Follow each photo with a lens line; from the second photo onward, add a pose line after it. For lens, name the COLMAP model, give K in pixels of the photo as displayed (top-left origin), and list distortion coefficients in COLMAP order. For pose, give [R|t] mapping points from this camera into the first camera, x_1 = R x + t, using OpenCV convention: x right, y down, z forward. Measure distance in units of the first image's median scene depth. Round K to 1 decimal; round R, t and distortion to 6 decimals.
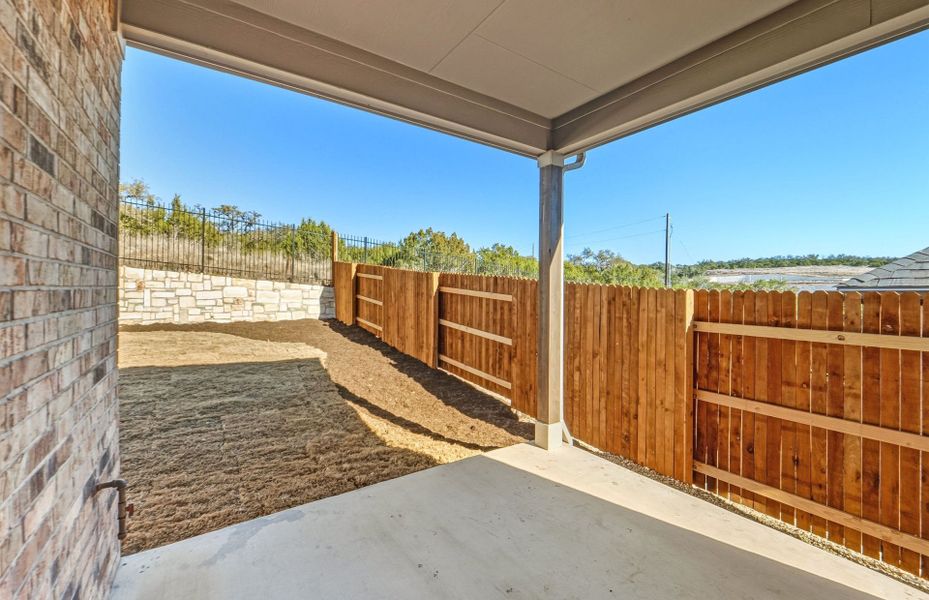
lens RADIAL K [[391.6, 0, 466.0], [0, 391.6, 293.0], [0, 0, 1]] dist [-0.009679, -0.000477]
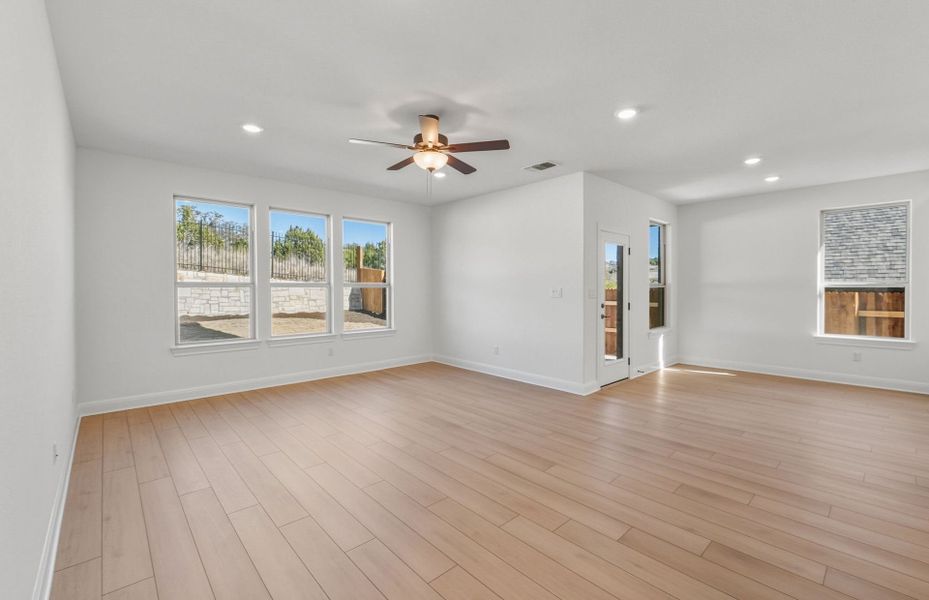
lens RADIAL K [[400.5, 0, 463.9], [0, 400.5, 290.7], [0, 0, 1]] dist [-0.002018, -0.000175]
pose [[0.989871, -0.011824, 0.141474, -0.263440], [0.011460, 0.999929, 0.003389, -0.003575], [-0.141504, -0.001733, 0.989936, -0.646408]]
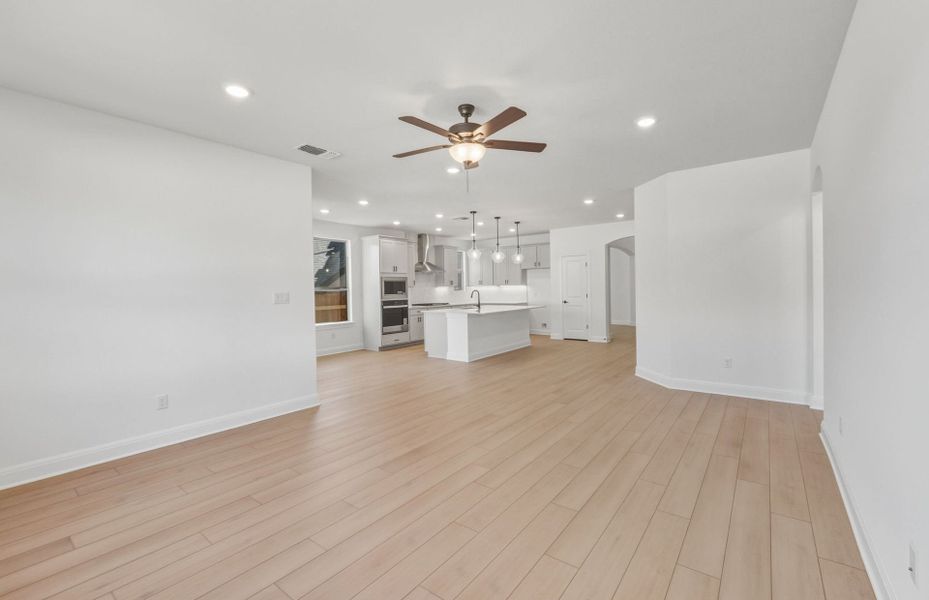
lens RADIAL K [[397.6, 0, 479.4], [0, 397.6, 291.6], [0, 0, 1]] dist [-0.008666, -0.000136]
pose [[-0.343154, -0.012329, 0.939198, -0.590135], [0.018501, 0.999631, 0.019882, -0.010163], [-0.939097, 0.024199, -0.342799, -0.130425]]
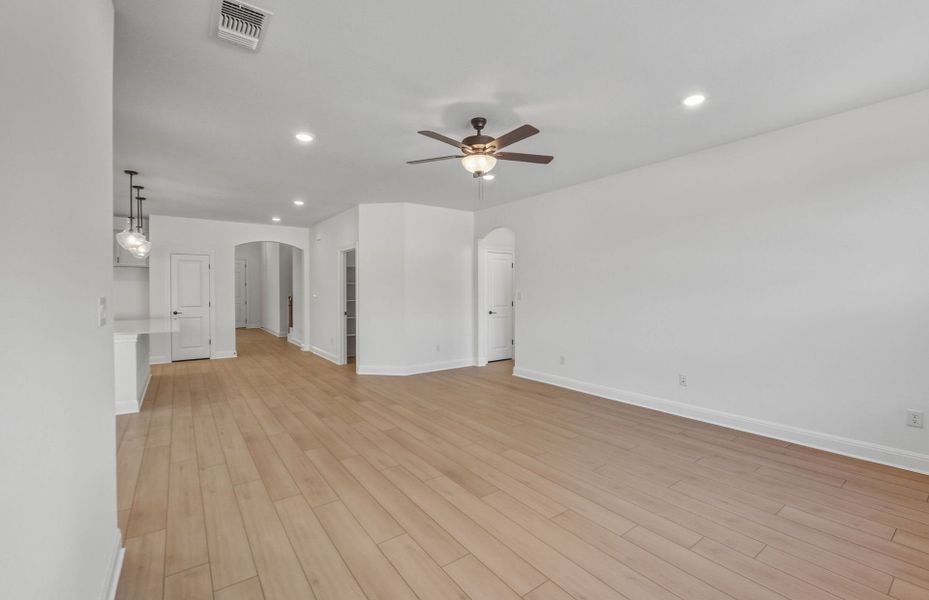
lens RADIAL K [[391.6, 0, 466.0], [0, 391.6, 293.0], [0, 0, 1]] dist [-0.009679, -0.000477]
pose [[-0.999268, -0.005075, -0.037925, -0.210695], [-0.005360, 0.999958, 0.007416, -0.007061], [0.037886, 0.007613, -0.999253, 0.131350]]
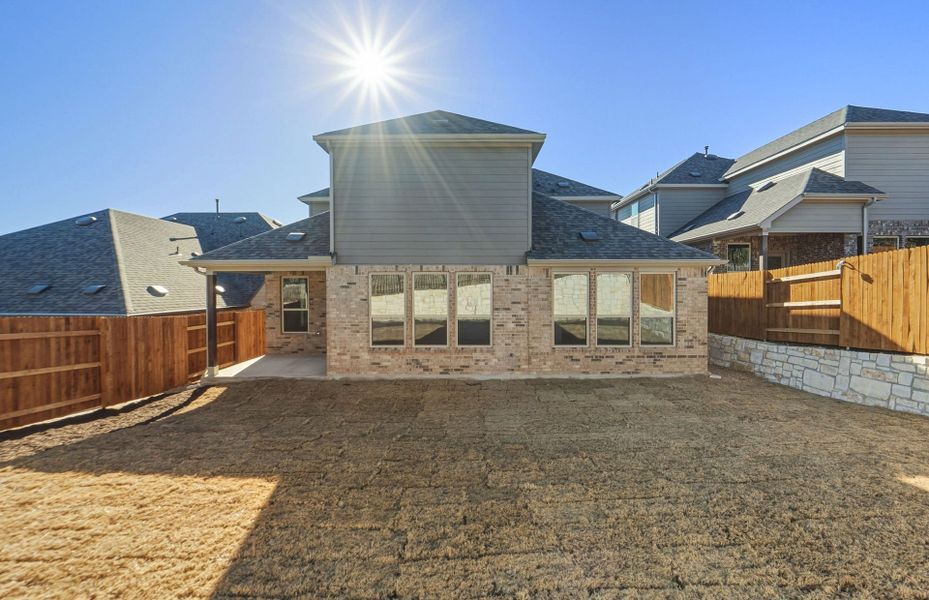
lens RADIAL K [[391.6, 0, 466.0], [0, 391.6, 293.0], [0, 0, 1]] dist [-0.009679, -0.000477]
pose [[-0.827933, -0.015796, 0.560605, -1.139794], [-0.004260, 0.999752, 0.021878, -0.106319], [-0.560811, 0.015725, -0.827794, 0.917637]]
